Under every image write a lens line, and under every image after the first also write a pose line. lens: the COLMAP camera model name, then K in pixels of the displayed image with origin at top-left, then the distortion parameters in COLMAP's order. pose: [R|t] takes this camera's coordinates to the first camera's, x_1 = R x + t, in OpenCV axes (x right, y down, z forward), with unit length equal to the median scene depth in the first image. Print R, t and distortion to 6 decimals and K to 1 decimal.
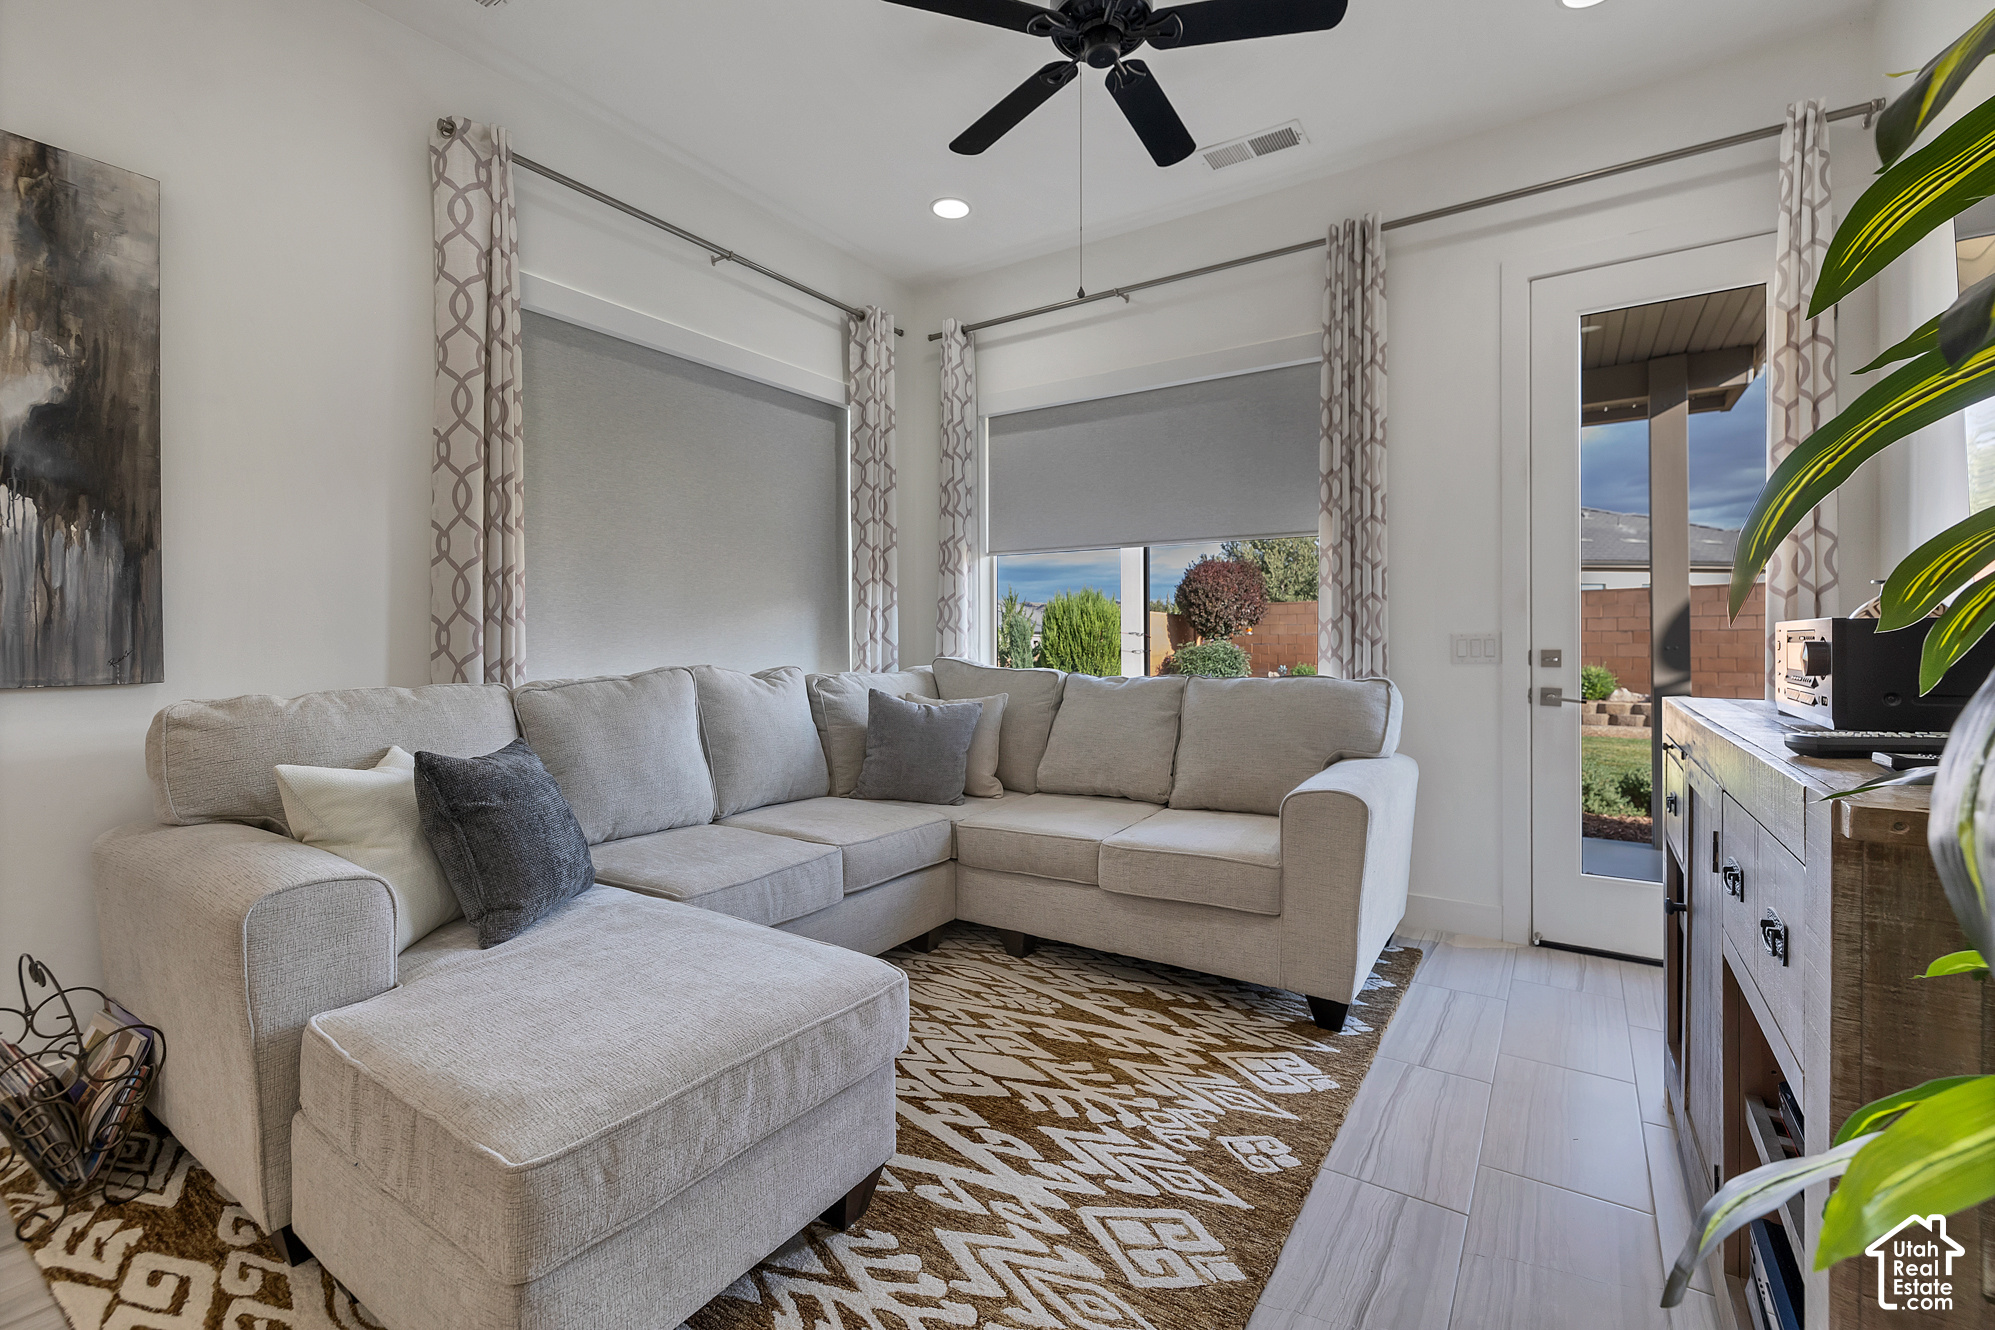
lens RADIAL K [[879.4, 0, 995.5], [0, 879.4, 656.5], [0, 0, 1]] dist [0.014202, -0.000308]
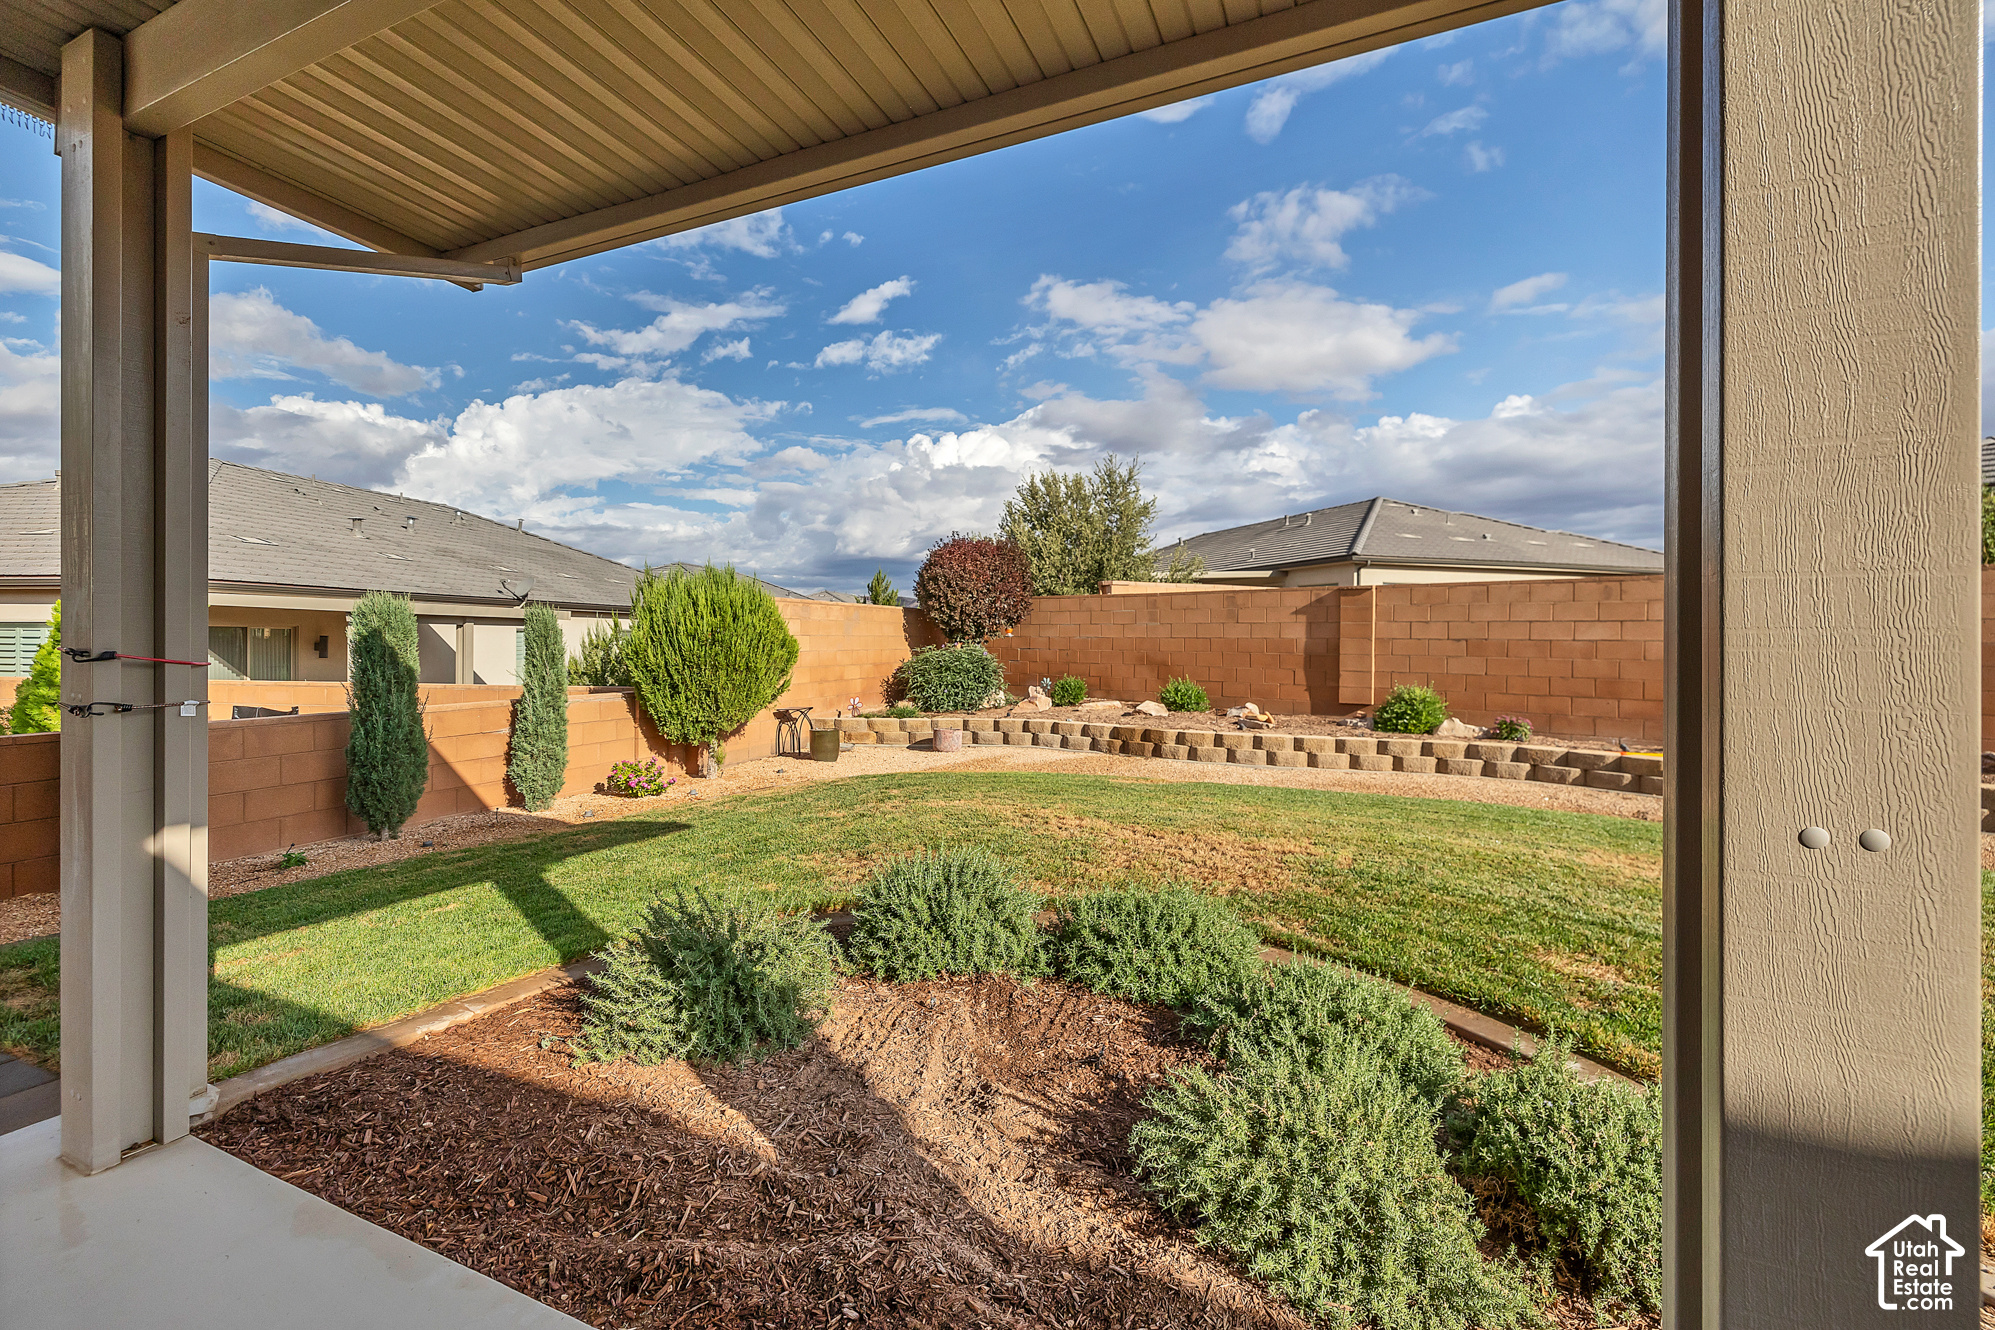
lens RADIAL K [[879.4, 0, 999.3], [0, 879.4, 664.0], [0, 0, 1]] dist [0.014202, -0.000308]
pose [[0.988706, 0.004490, 0.149799, 0.172774], [-0.006612, 0.999885, 0.013673, -0.012281], [-0.149720, -0.014509, 0.988622, 0.255079]]
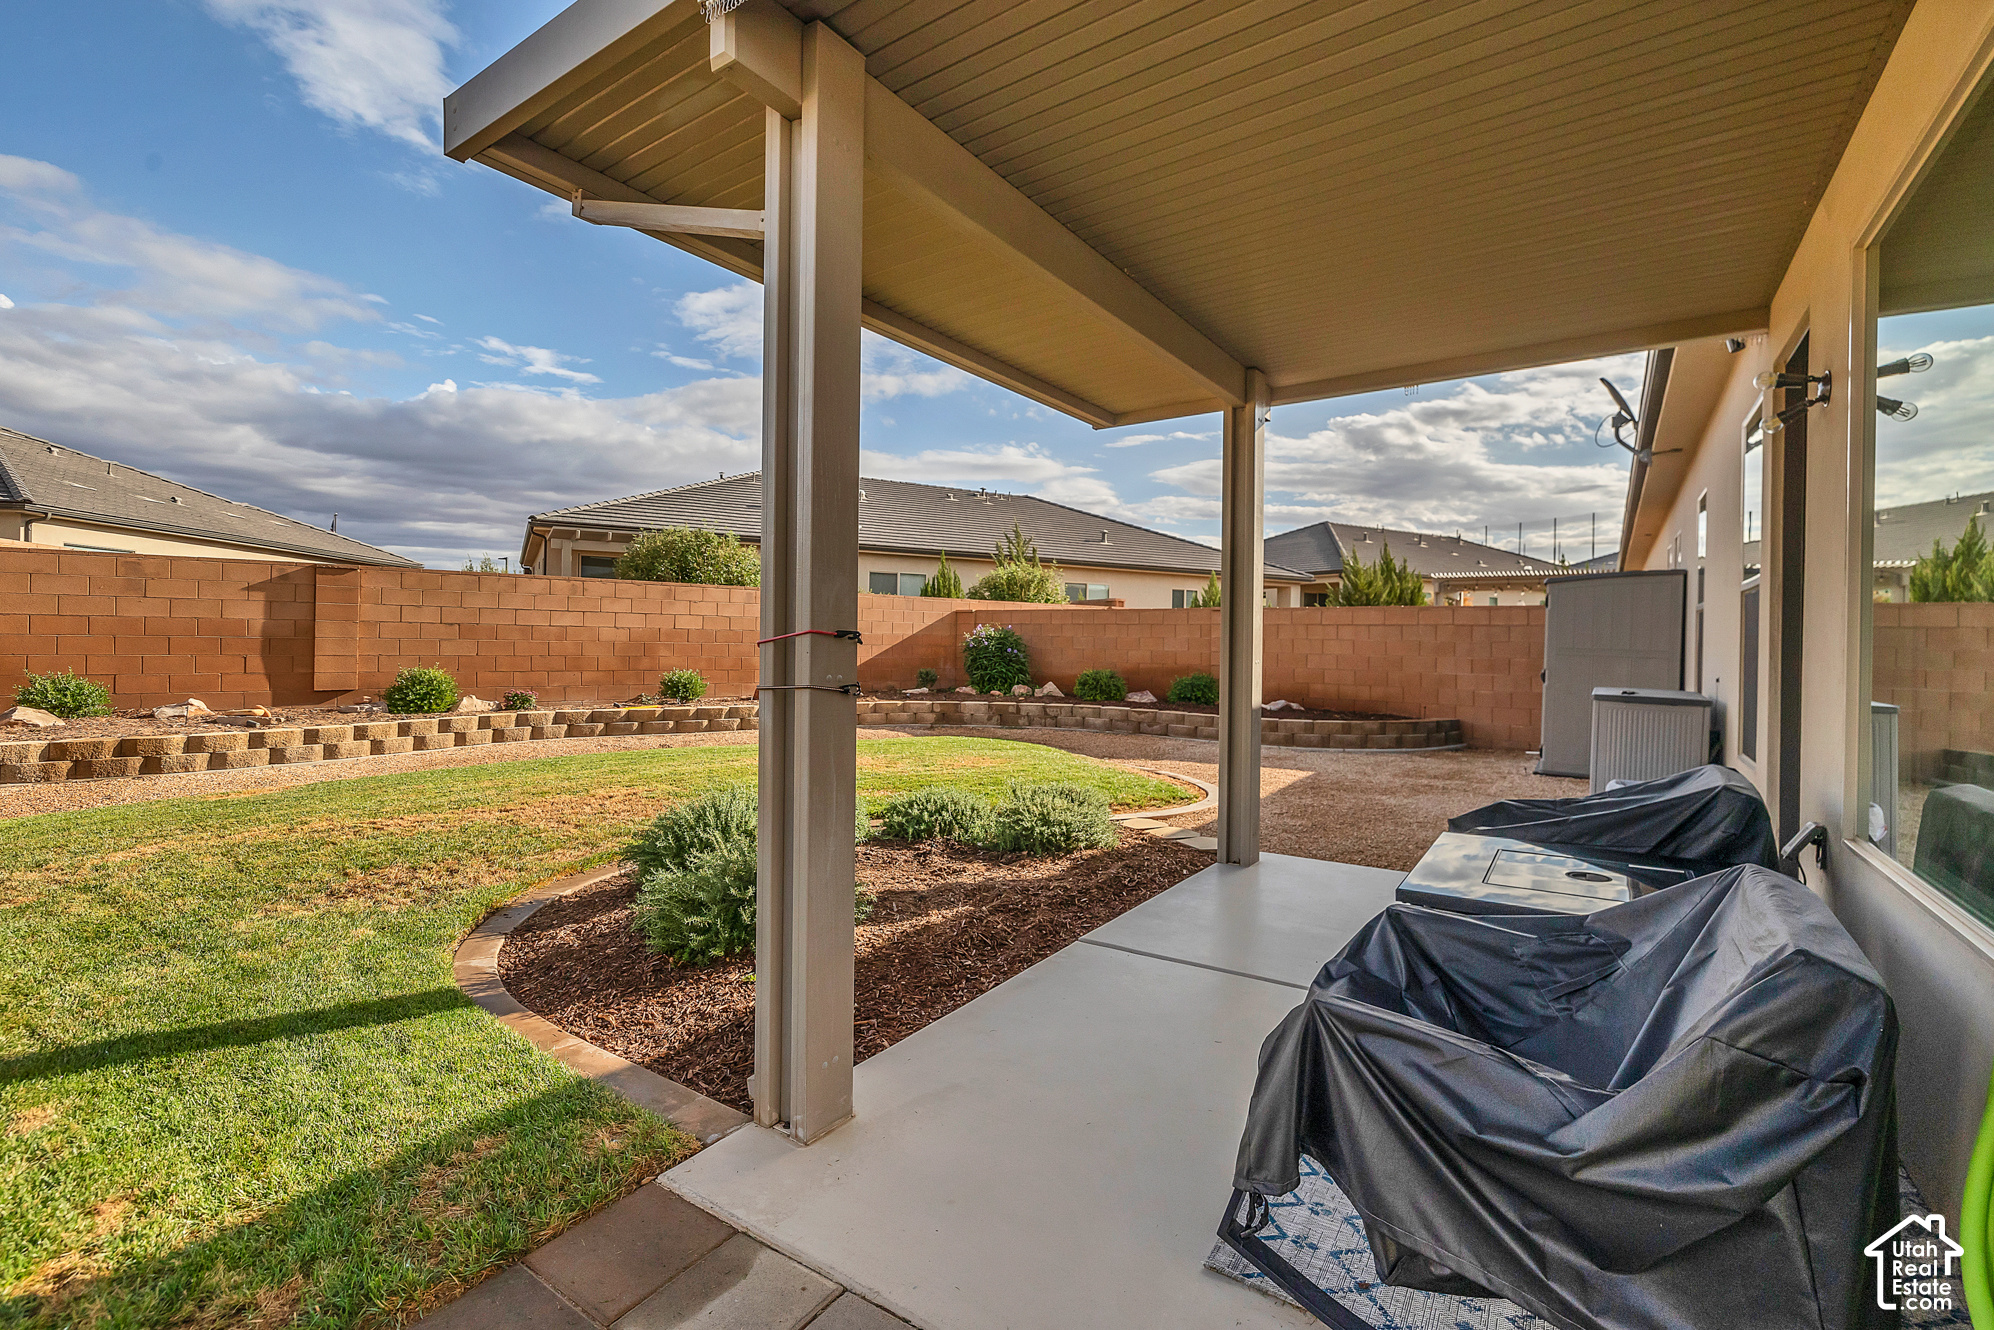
lens RADIAL K [[878.9, 0, 996.2], [0, 878.9, 649.8], [0, 0, 1]] dist [0.014202, -0.000308]
pose [[0.039038, -0.008973, 0.999197, -0.040806], [-0.001959, 0.999957, 0.009056, -0.010467], [-0.999236, -0.002311, 0.039018, 0.360760]]
